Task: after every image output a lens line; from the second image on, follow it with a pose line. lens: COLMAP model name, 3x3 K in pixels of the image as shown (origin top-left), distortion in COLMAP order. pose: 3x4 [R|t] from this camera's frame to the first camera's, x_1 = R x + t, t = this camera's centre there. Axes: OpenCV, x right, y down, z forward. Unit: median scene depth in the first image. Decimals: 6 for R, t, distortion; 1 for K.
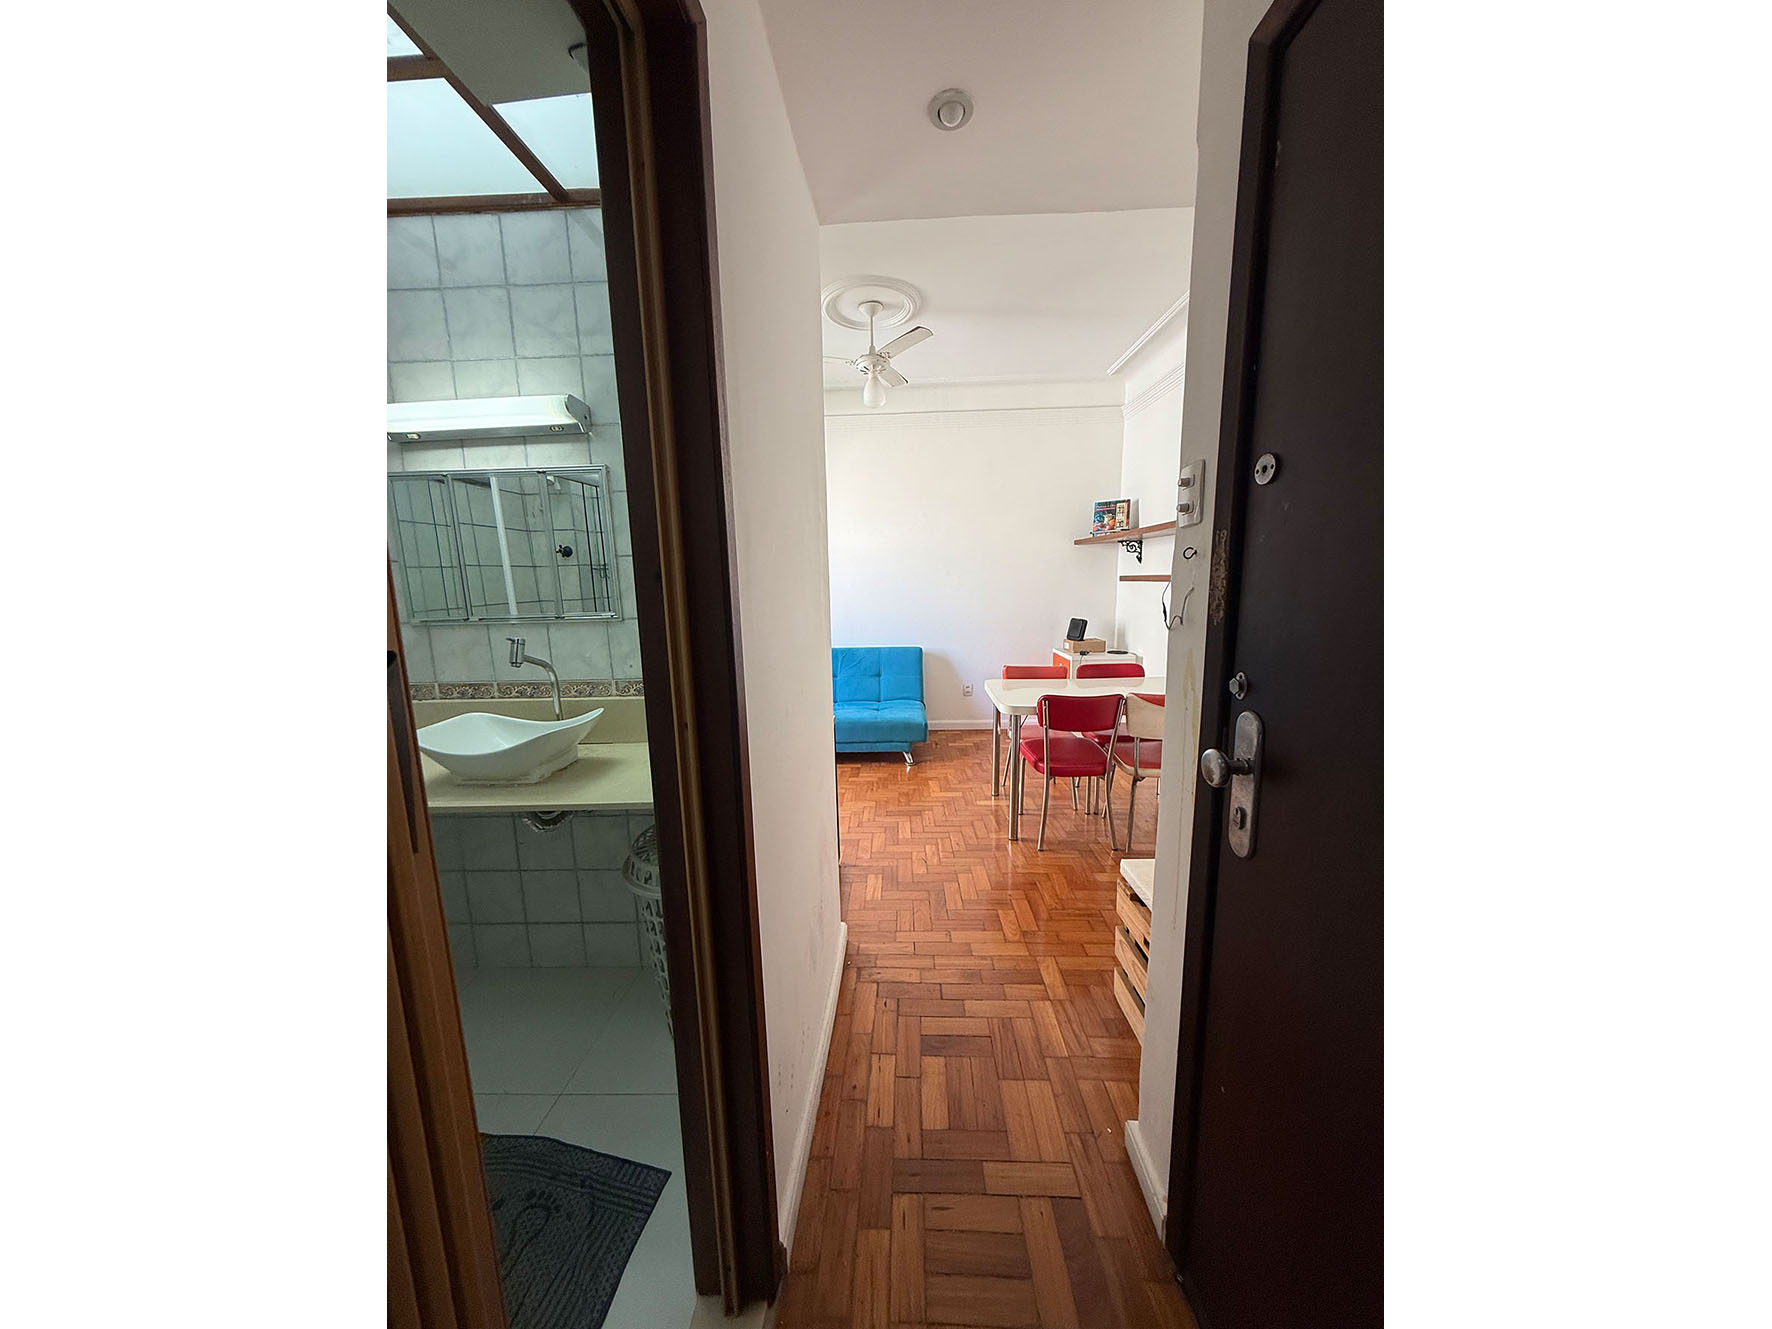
lens RADIAL K [[524.2, 0, 886.0], [0, 524.2, 664.5], [0, 0, 1]] dist [-0.004466, -0.000007]
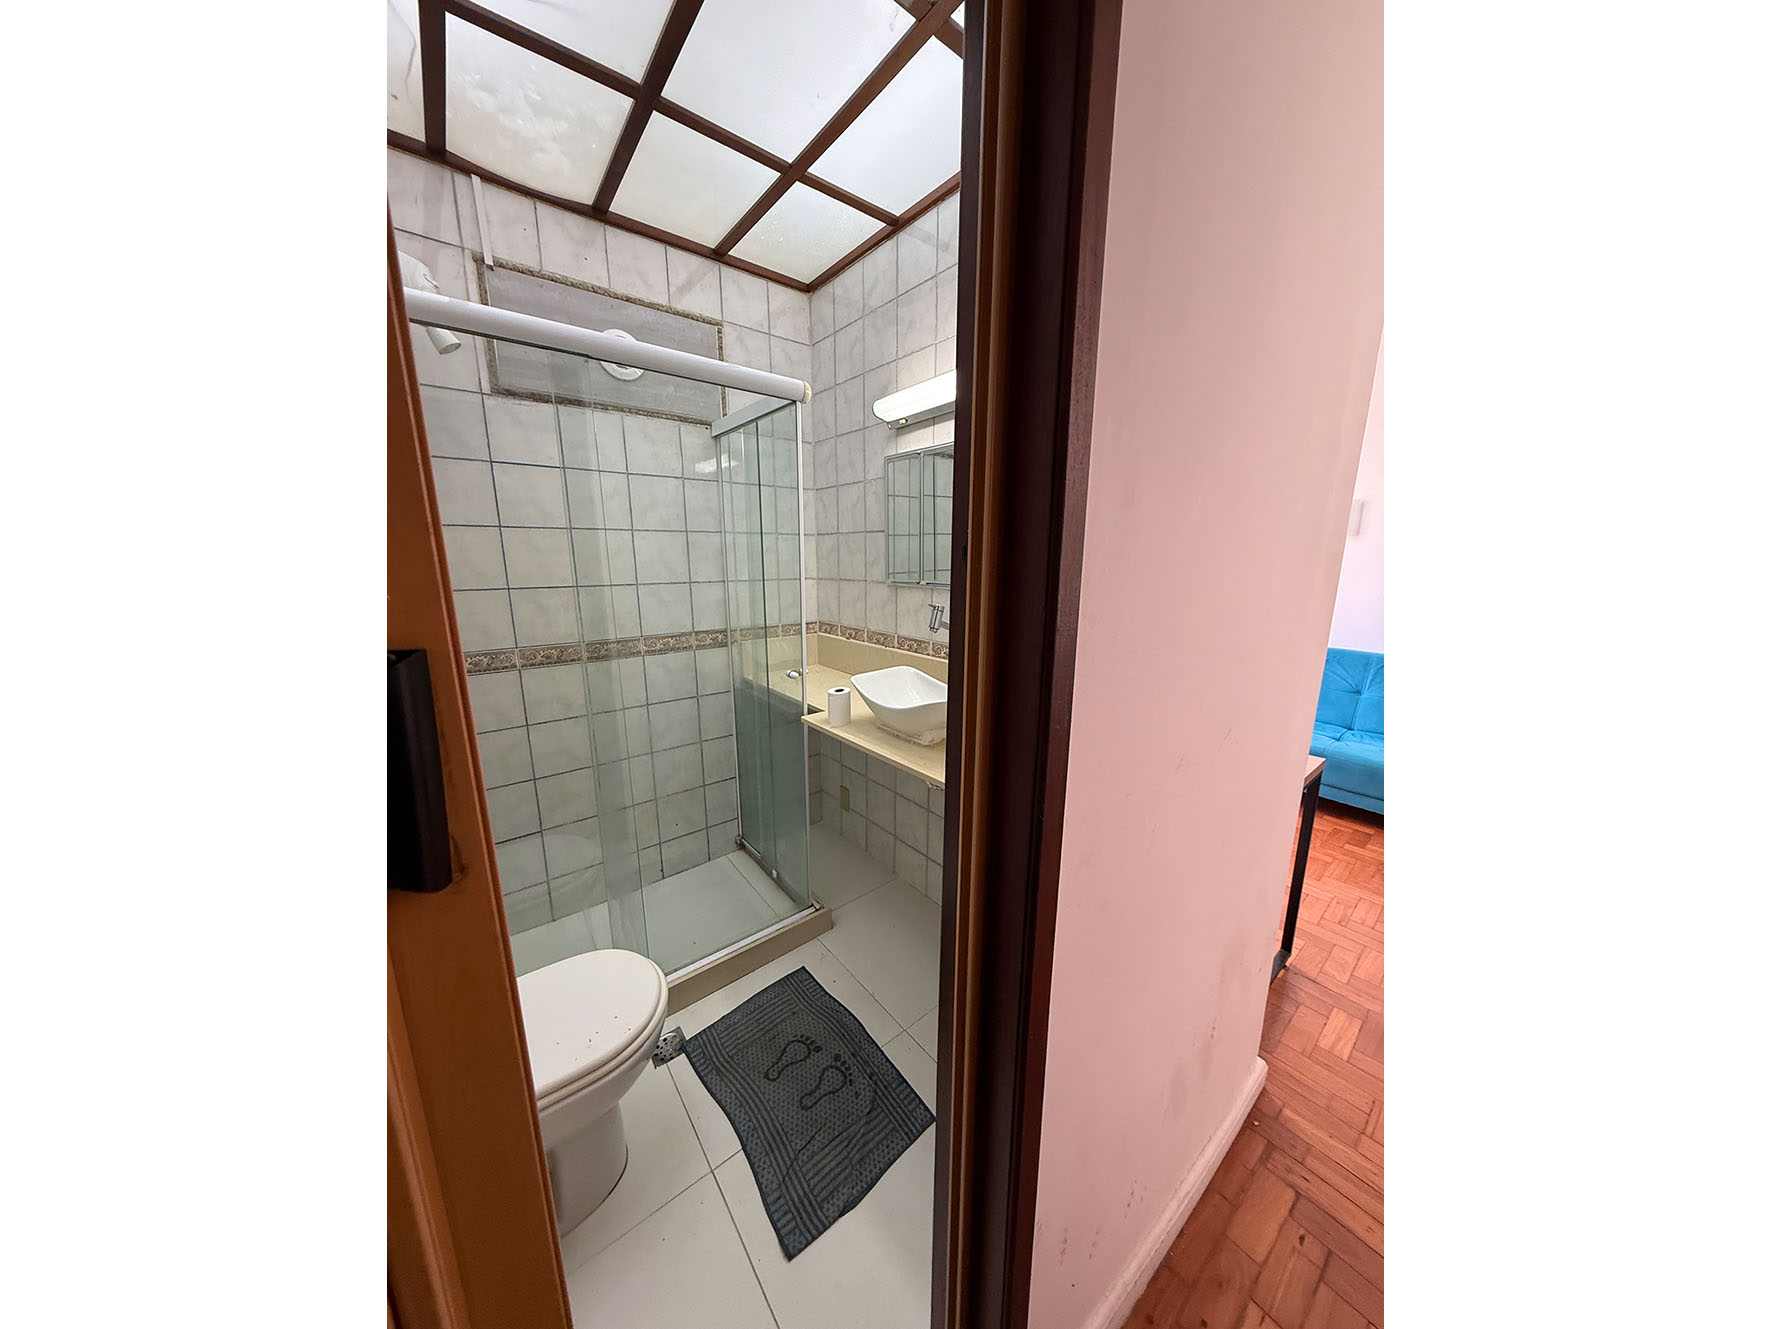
lens RADIAL K [[524.2, 0, 886.0], [0, 524.2, 664.5], [0, 0, 1]] dist [-0.004466, -0.000007]
pose [[0.644408, 0.172942, -0.744869, 0.022551], [-0.127621, 0.984751, 0.118228, -0.036884], [0.753957, 0.018874, 0.656652, 0.208056]]
